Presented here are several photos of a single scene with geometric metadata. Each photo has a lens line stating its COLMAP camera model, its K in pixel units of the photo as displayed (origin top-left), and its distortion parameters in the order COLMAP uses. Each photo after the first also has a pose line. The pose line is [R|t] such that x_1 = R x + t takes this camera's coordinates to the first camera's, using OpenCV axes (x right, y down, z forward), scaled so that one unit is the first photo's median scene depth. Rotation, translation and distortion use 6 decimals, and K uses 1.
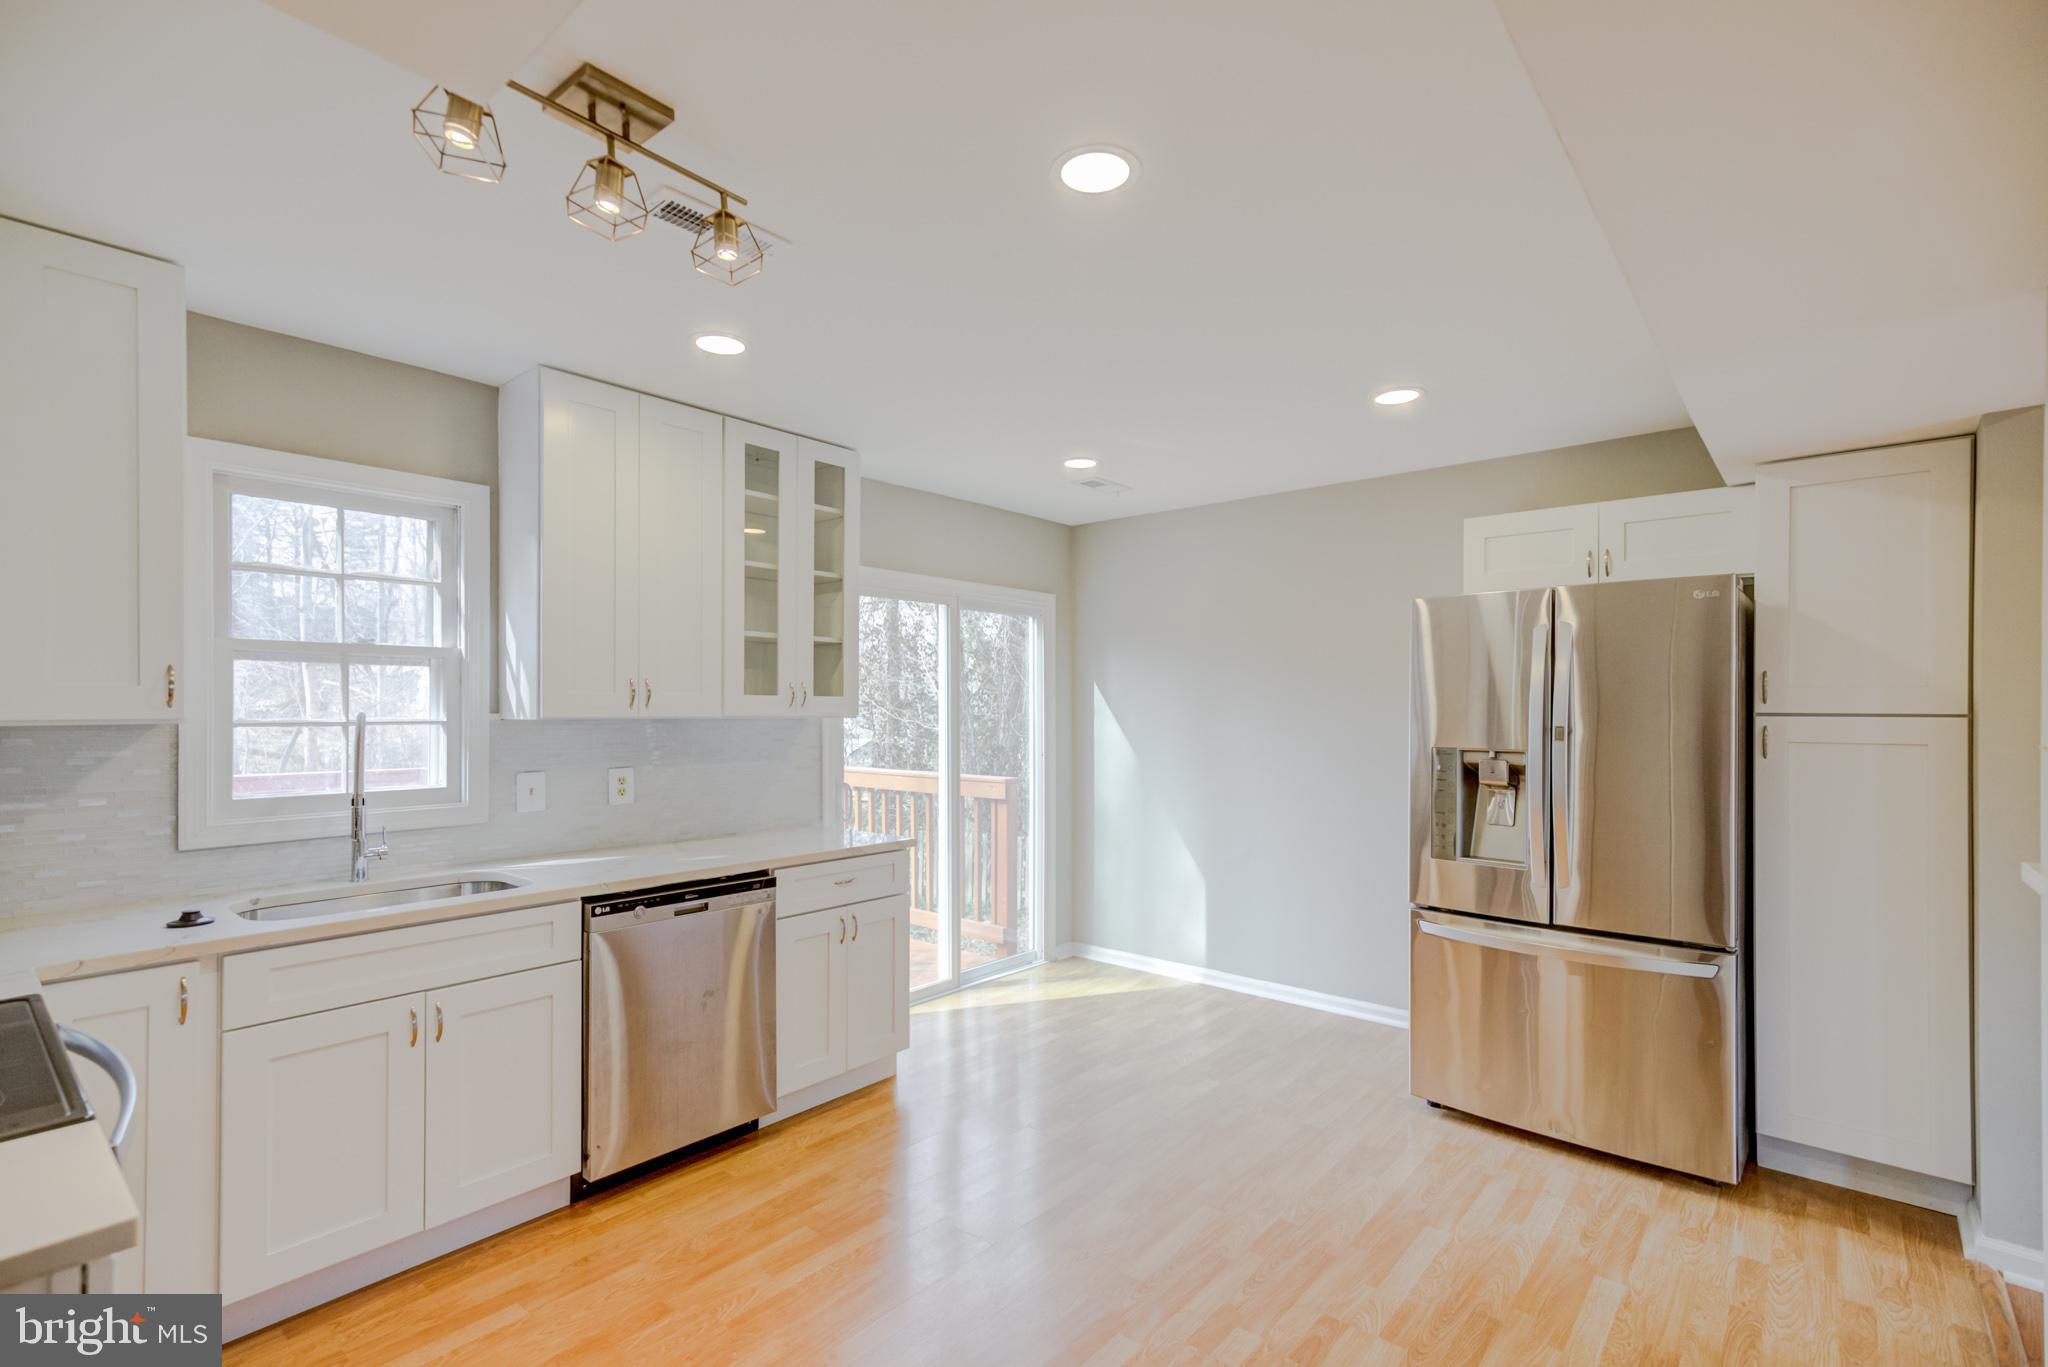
lens RADIAL K [[943.8, 0, 1031.8], [0, 943.8, 703.5], [0, 0, 1]] dist [0.015209, -0.000265]
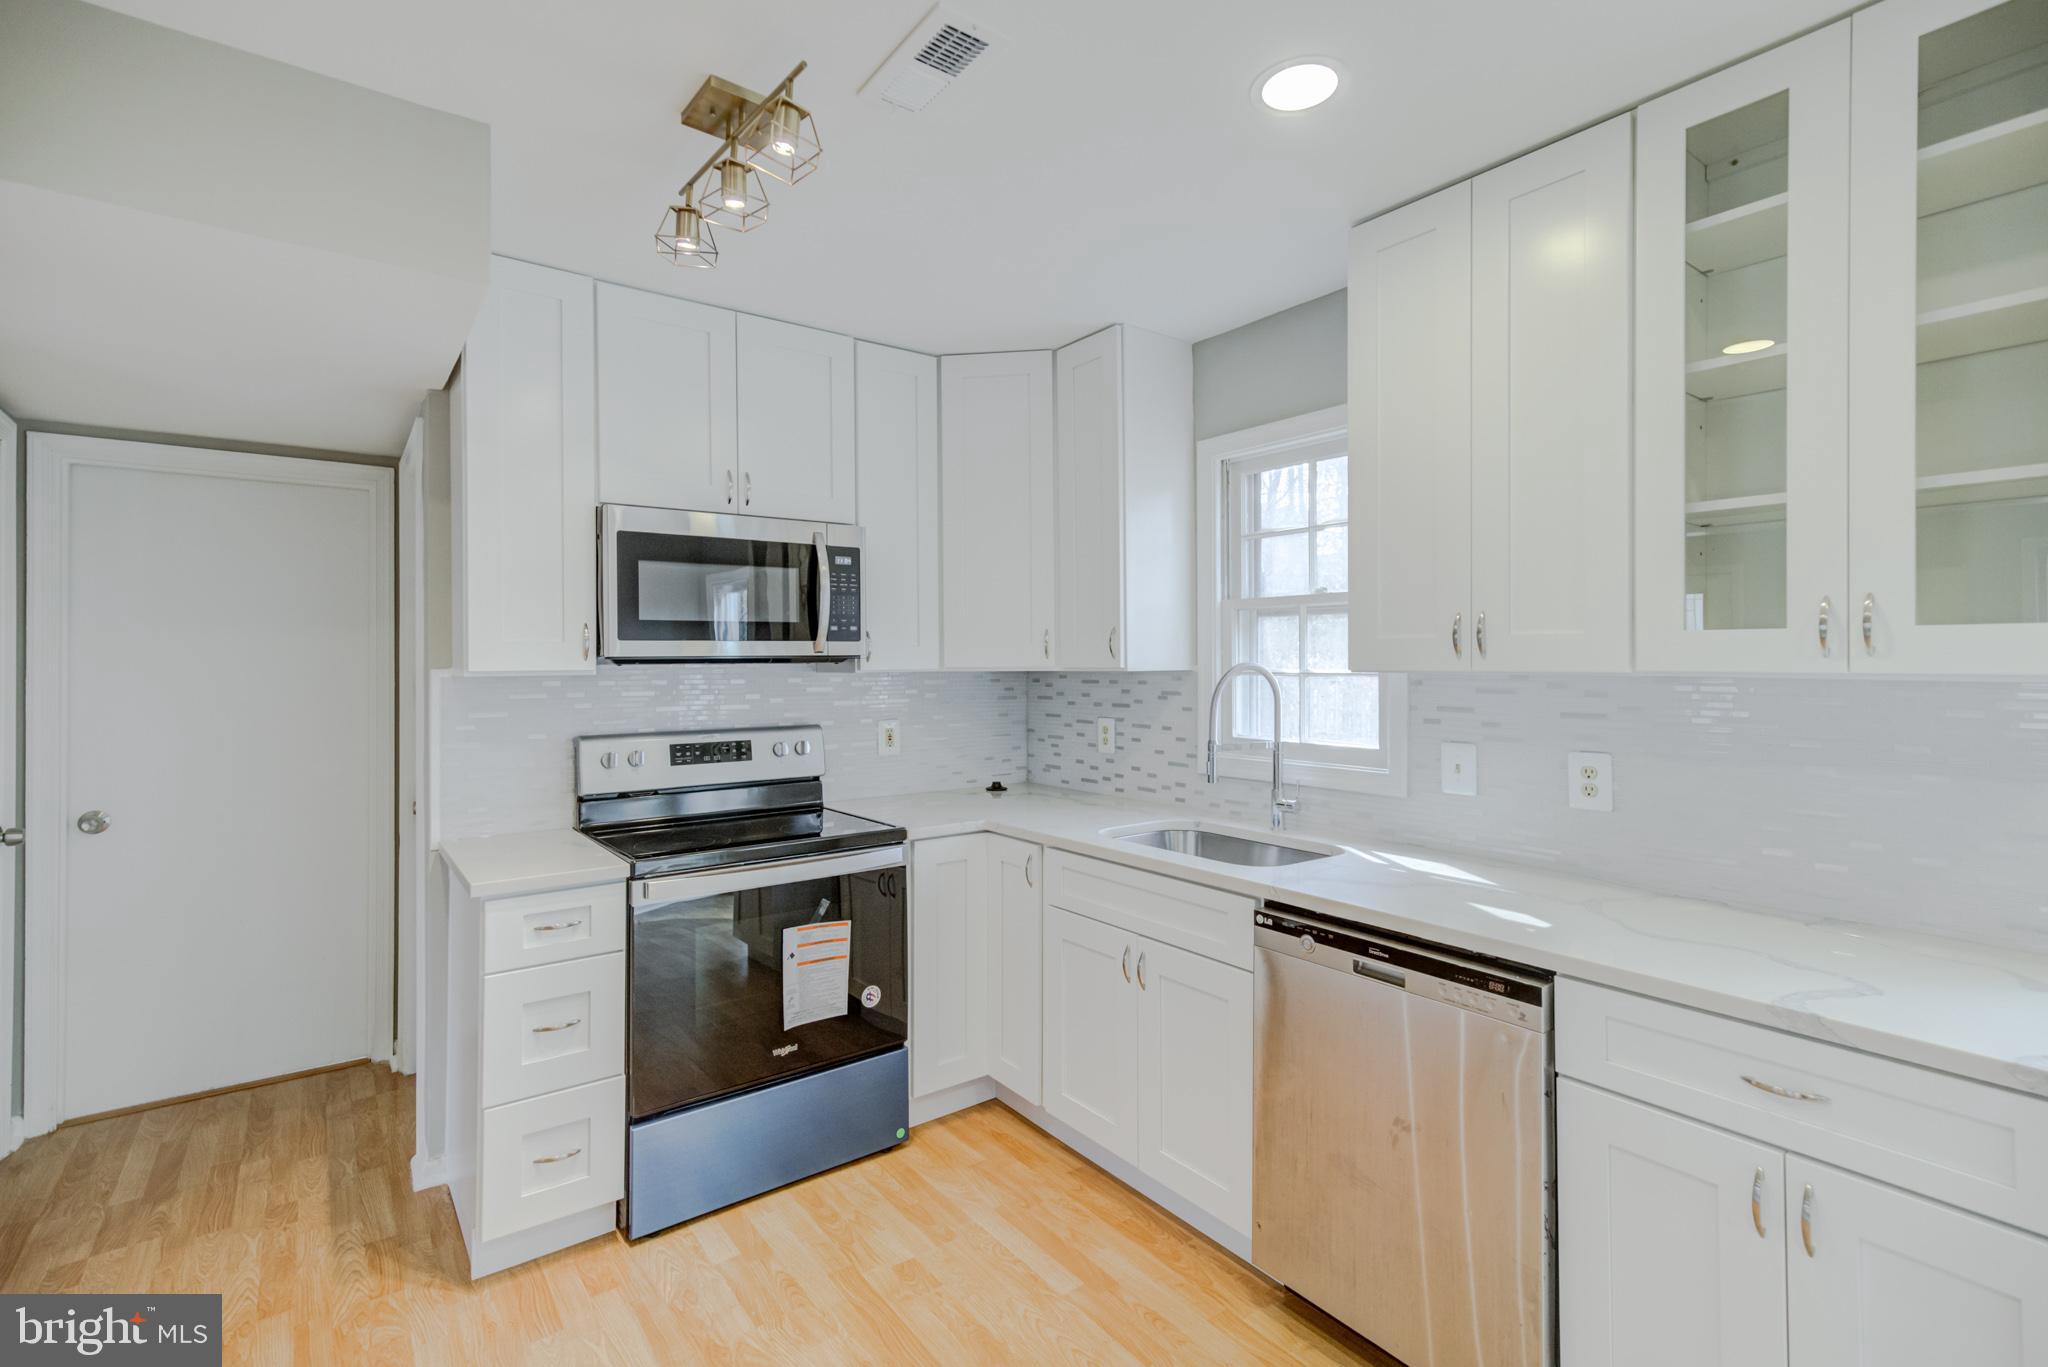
lens RADIAL K [[943.8, 0, 1012.6], [0, 943.8, 650.8], [0, 0, 1]] dist [0.015209, -0.000265]
pose [[-0.229608, -0.009805, -0.973234, 0.316648], [0.004787, 0.999926, -0.011203, 0.006320], [0.973271, -0.007231, -0.229544, 0.901771]]
